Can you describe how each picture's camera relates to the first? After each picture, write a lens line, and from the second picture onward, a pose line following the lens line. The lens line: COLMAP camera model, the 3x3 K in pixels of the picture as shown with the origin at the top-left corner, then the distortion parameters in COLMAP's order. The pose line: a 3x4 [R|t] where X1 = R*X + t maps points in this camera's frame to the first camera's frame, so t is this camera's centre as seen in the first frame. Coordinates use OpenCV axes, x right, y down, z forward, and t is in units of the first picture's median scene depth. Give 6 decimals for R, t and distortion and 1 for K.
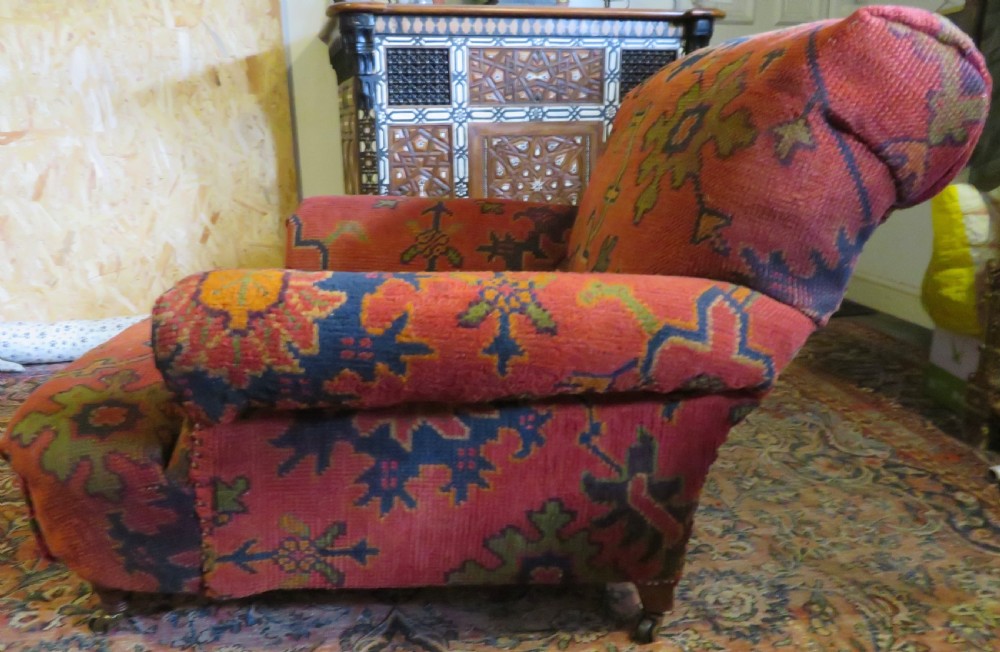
lens RADIAL K [[745.3, 0, 452.5], [0, 745.3, 326.3], [0, 0, 1]] dist [-0.027260, 0.007388]
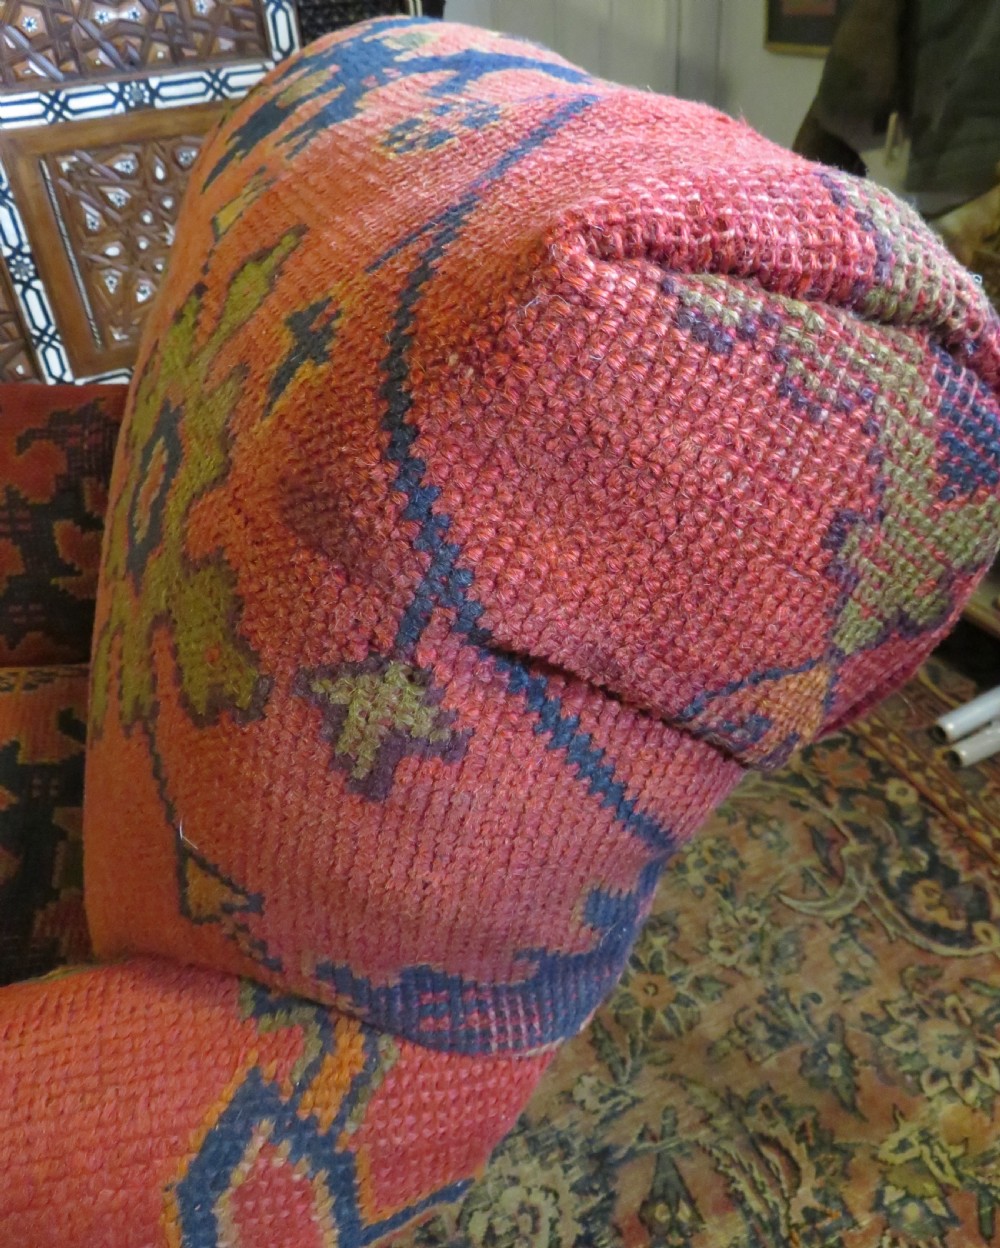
lens RADIAL K [[941.3, 0, 502.6], [0, 941.3, 547.8], [0, 0, 1]] dist [-0.006168, -0.004798]
pose [[0.964292, -0.184241, 0.190254, 0.180218], [0.120256, 0.944641, 0.305274, -0.165889], [-0.235966, -0.271494, 0.933066, 0.274247]]
